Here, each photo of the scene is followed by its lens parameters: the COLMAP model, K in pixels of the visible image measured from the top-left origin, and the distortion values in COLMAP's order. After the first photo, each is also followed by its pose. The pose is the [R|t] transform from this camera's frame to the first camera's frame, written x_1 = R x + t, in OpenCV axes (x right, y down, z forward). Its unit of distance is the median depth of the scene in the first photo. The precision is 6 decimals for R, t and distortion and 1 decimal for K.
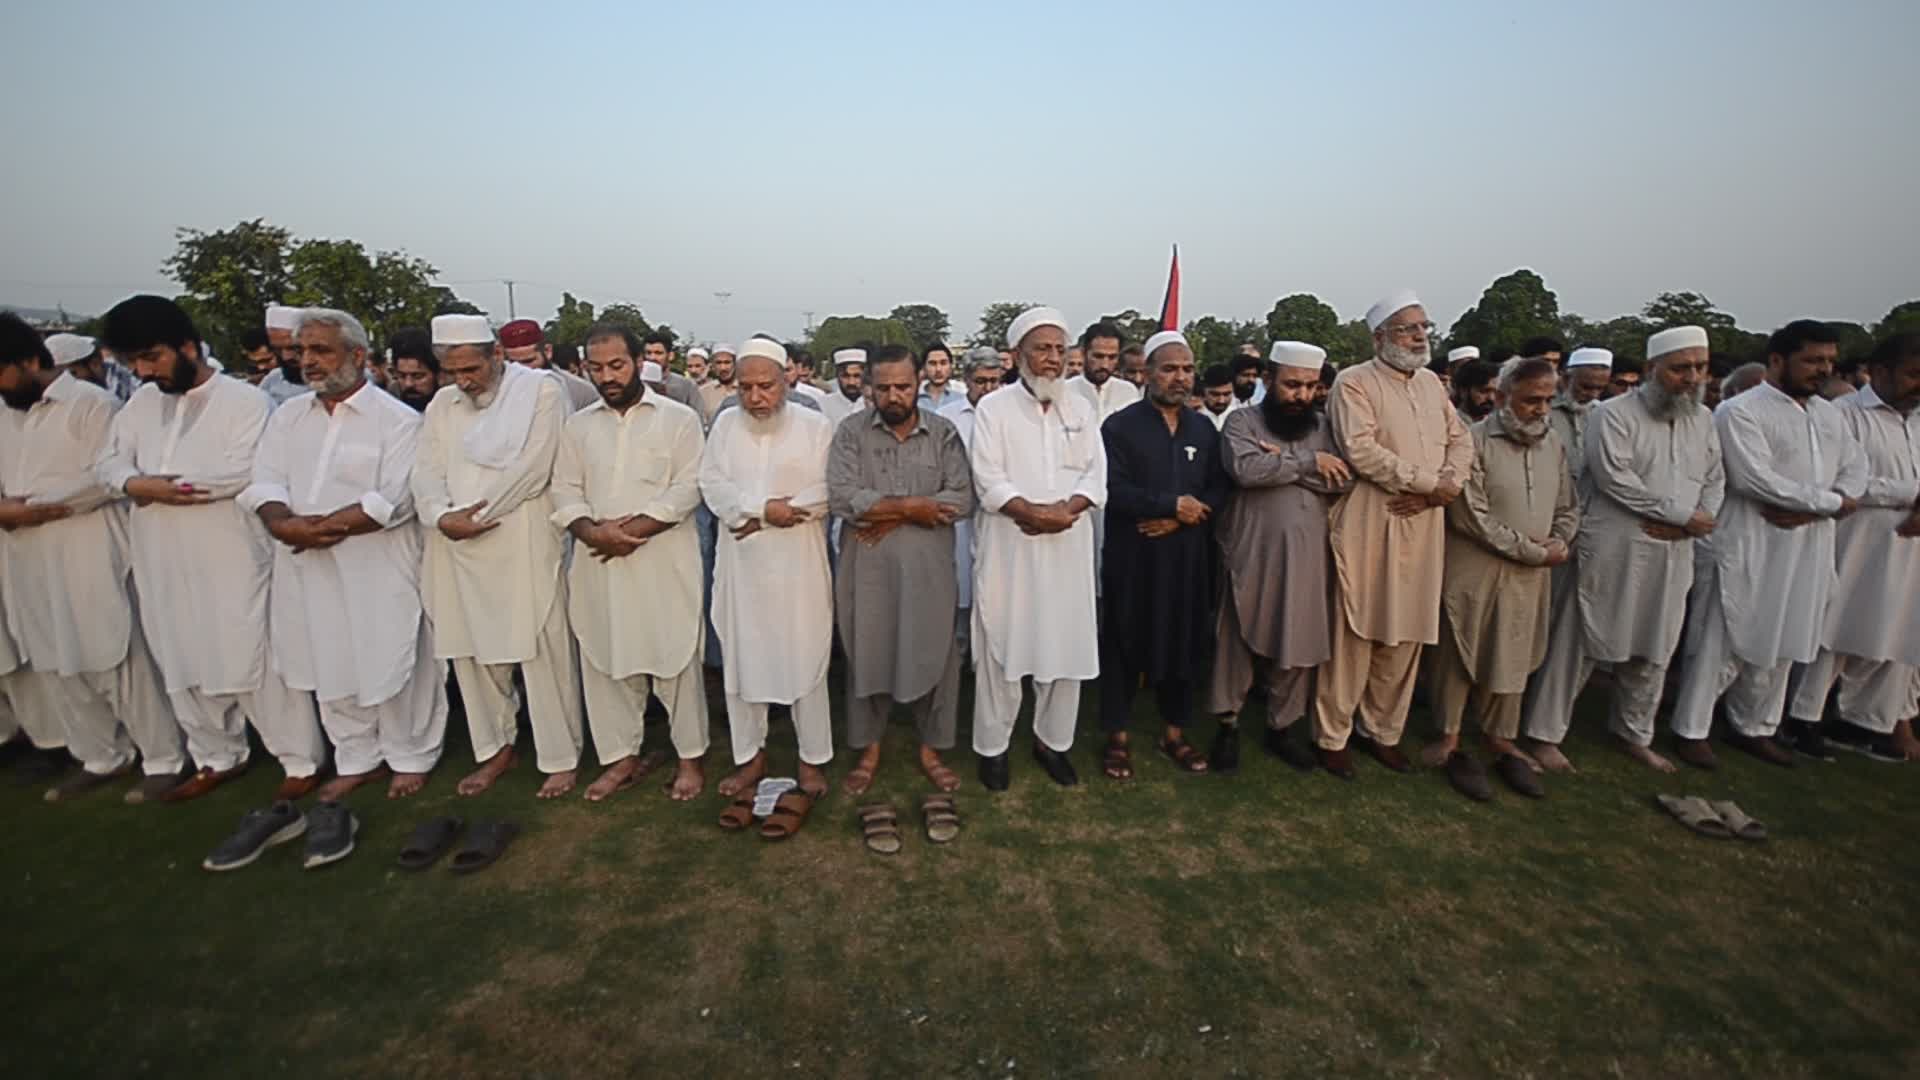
lens RADIAL K [[925.2, 0, 931.5], [0, 925.2, 577.5], [0, 0, 1]] dist [-0.002065, -0.005122]
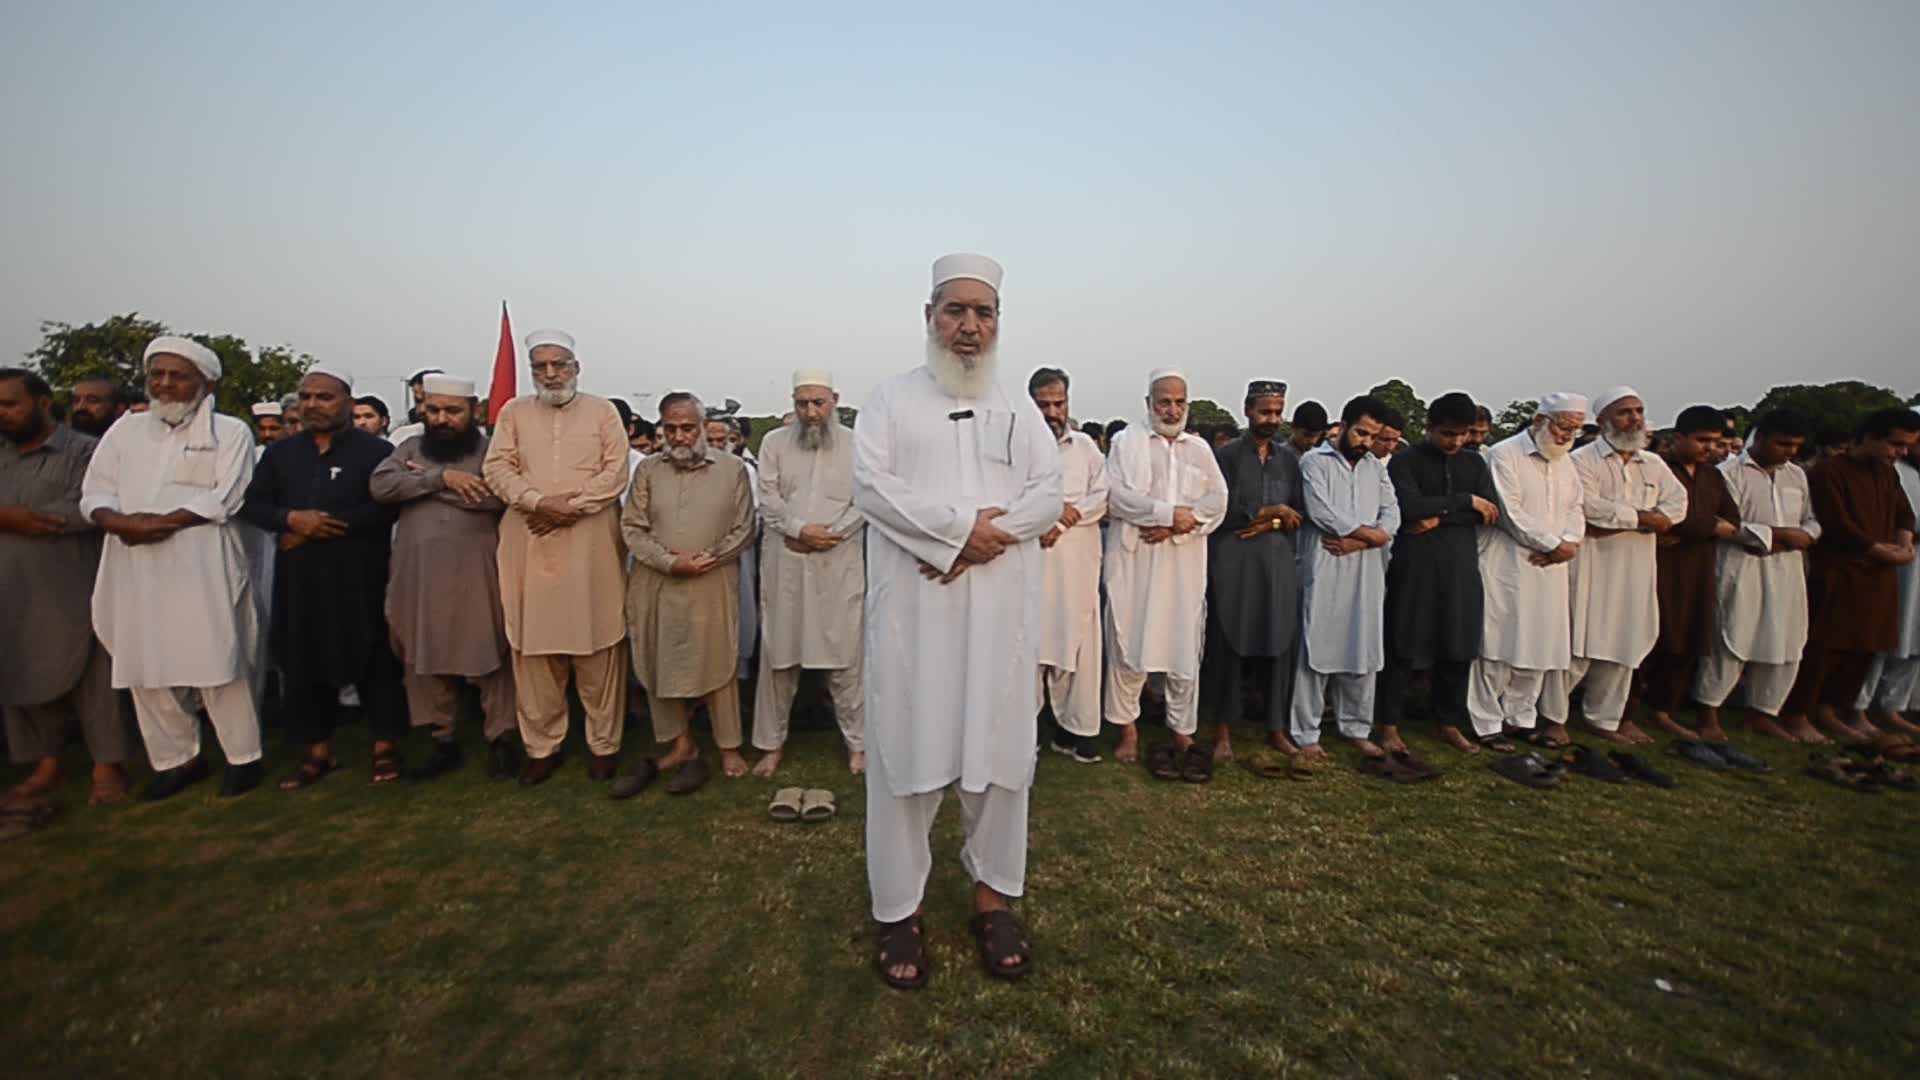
lens RADIAL K [[925.2, 0, 1004.2], [0, 925.2, 571.2], [0, 0, 1]] dist [-0.002065, -0.005122]
pose [[0.997149, -0.003862, 0.075363, 0.128369], [0.012852, 0.992791, -0.119170, 0.015662], [-0.074359, 0.119798, 0.990010, -0.014510]]
